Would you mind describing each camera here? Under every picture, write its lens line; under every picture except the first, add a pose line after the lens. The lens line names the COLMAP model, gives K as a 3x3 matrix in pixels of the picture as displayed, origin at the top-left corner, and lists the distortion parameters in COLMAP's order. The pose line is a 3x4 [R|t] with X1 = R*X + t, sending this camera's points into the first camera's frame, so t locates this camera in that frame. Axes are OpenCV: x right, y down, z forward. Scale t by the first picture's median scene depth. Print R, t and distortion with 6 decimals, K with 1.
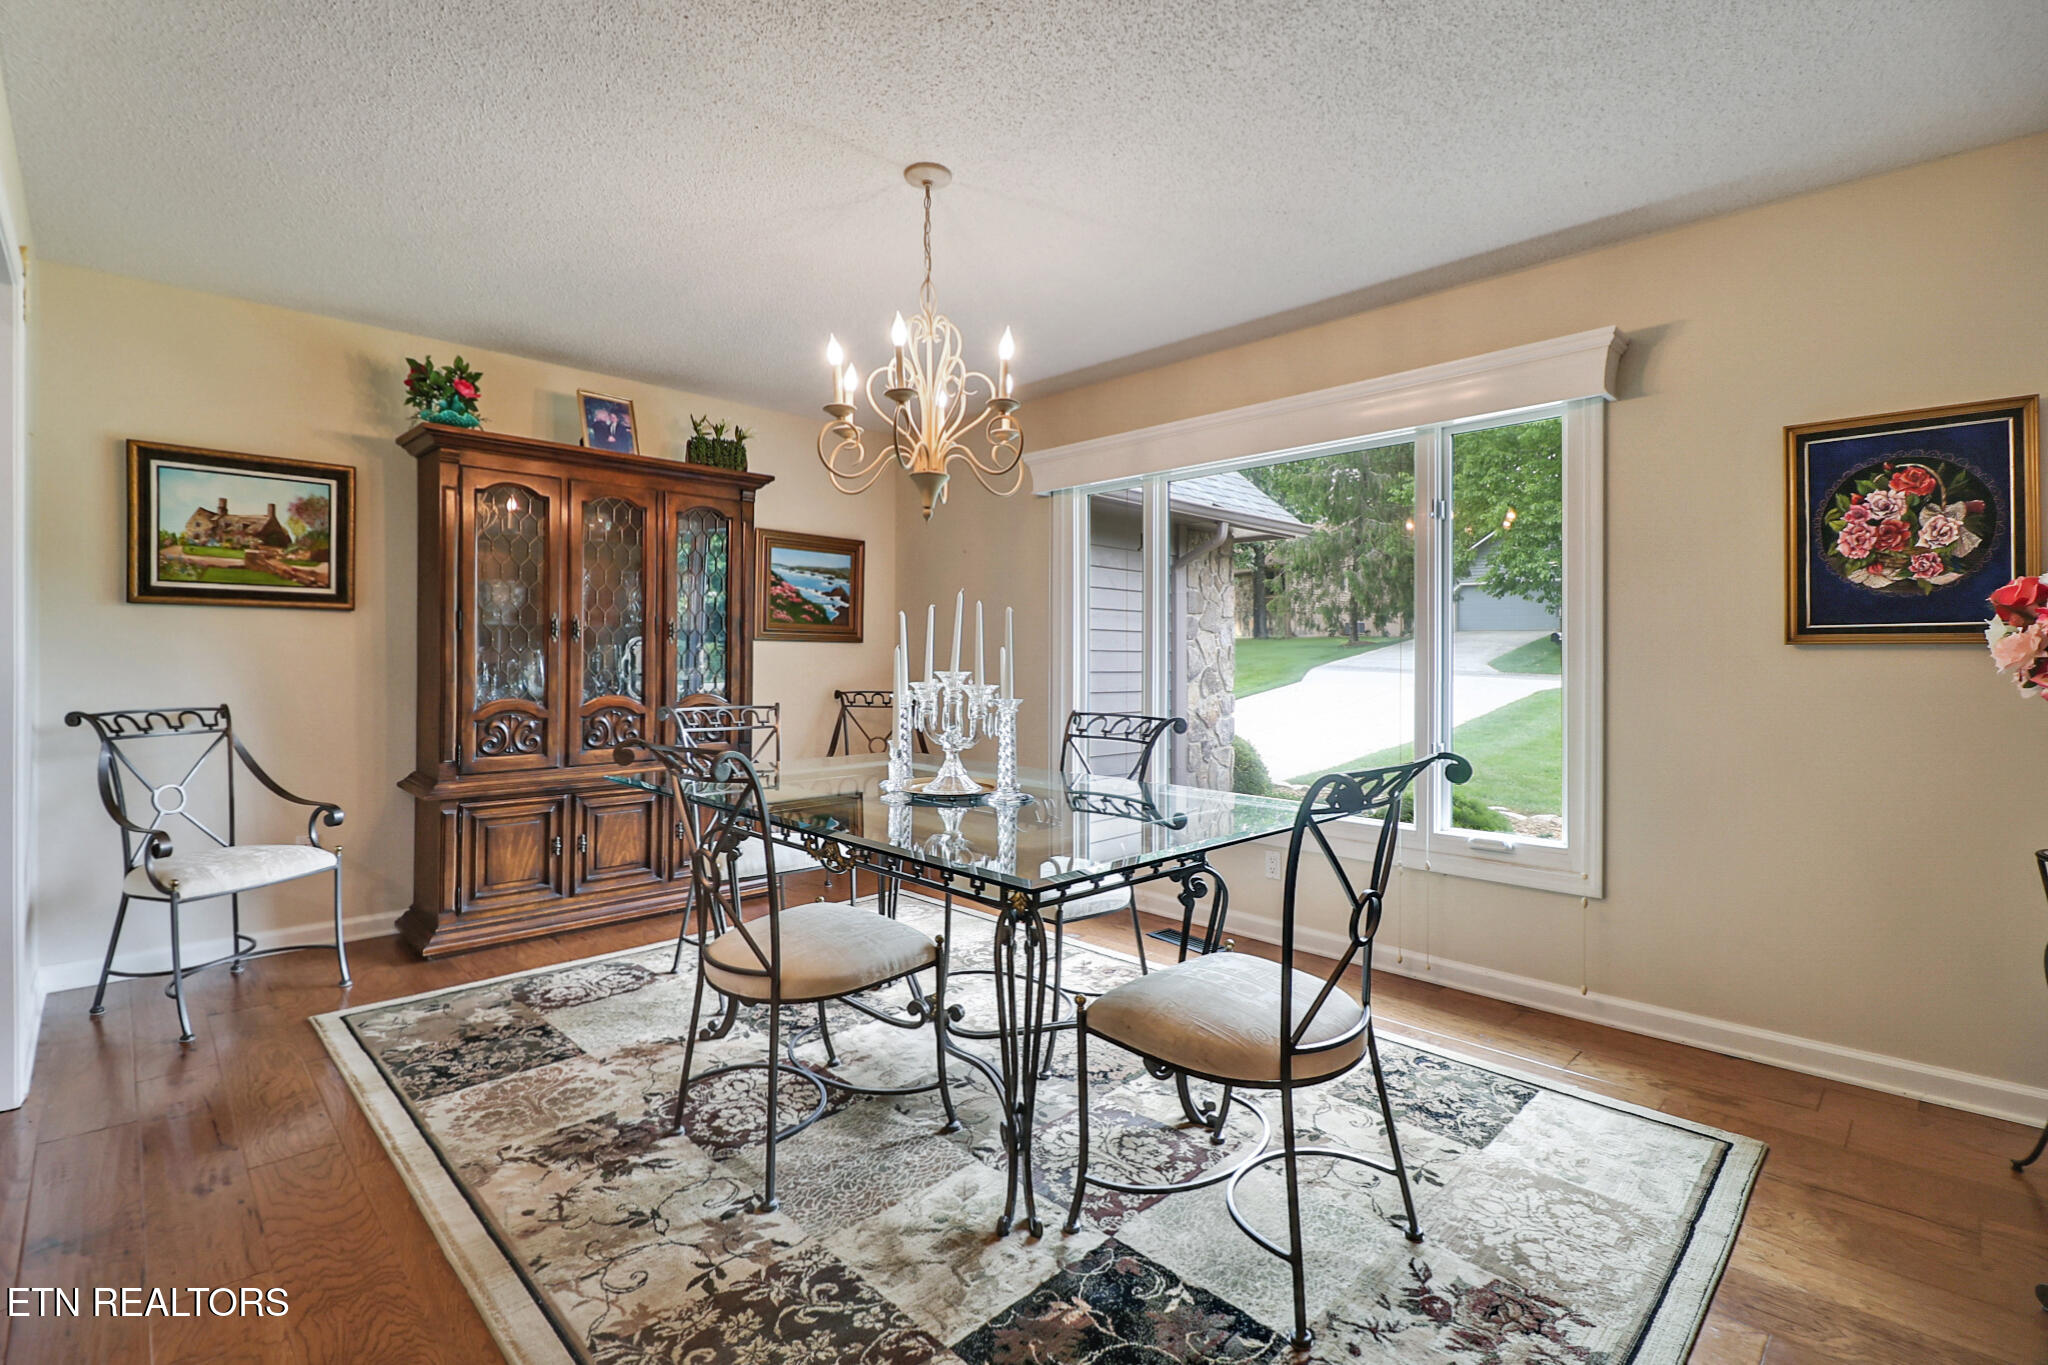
lens RADIAL K [[937.7, 0, 1012.7], [0, 937.7, 664.6], [0, 0, 1]] dist [-0.013837, -0.004610]
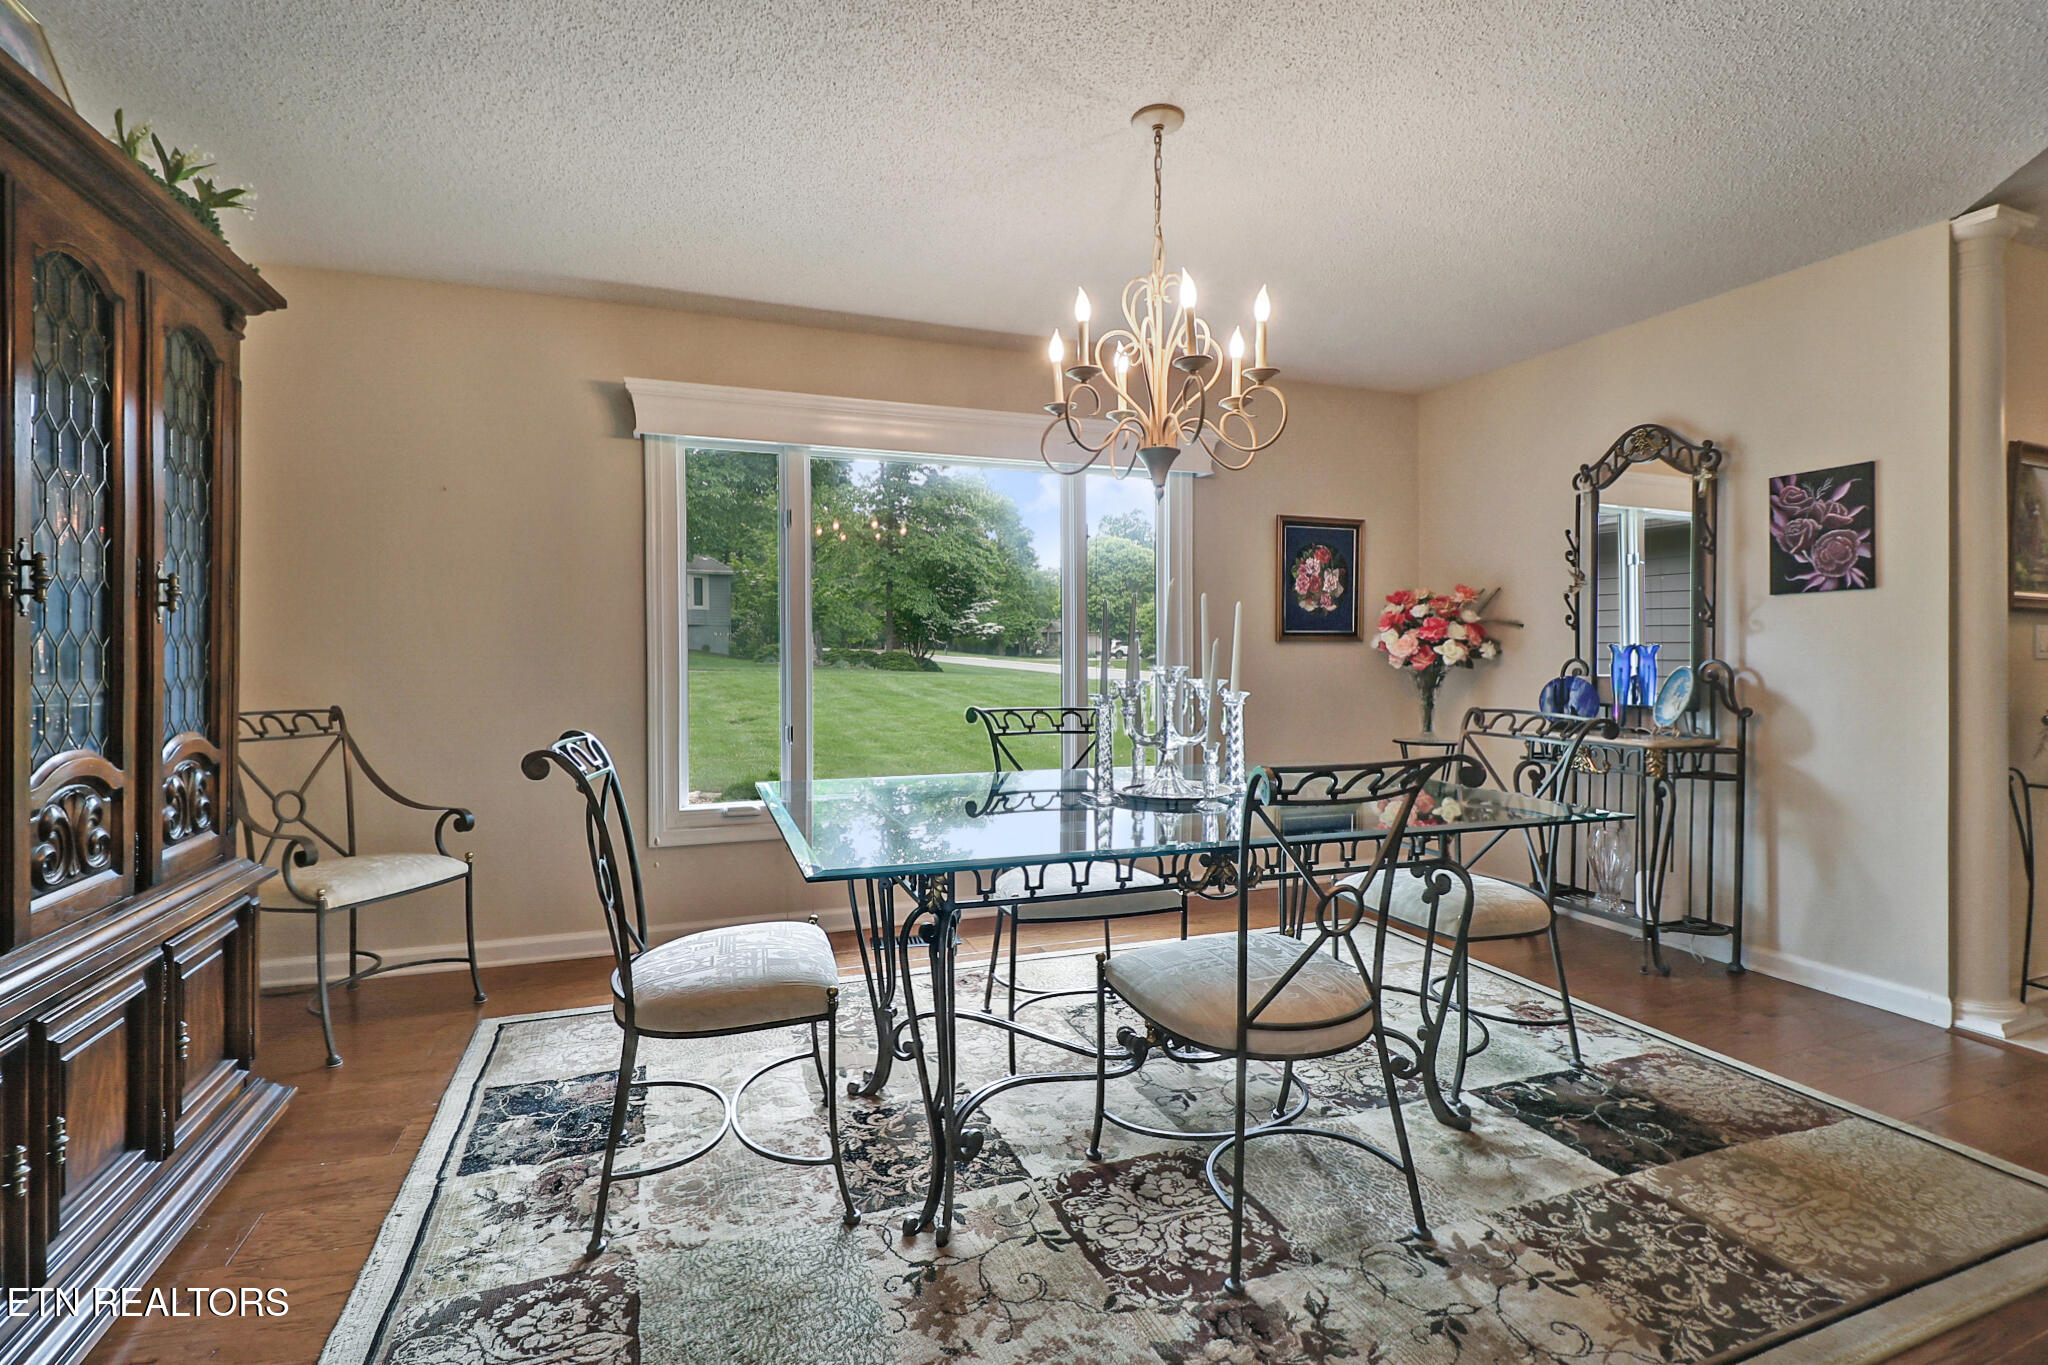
lens RADIAL K [[937.7, 0, 1012.3], [0, 937.7, 666.4], [0, 0, 1]] dist [-0.013837, -0.004610]
pose [[0.415914, -0.017487, 0.909236, -1.073907], [0.010497, 0.999841, 0.014428, -0.008018], [-0.909343, 0.003544, 0.416031, 0.827677]]
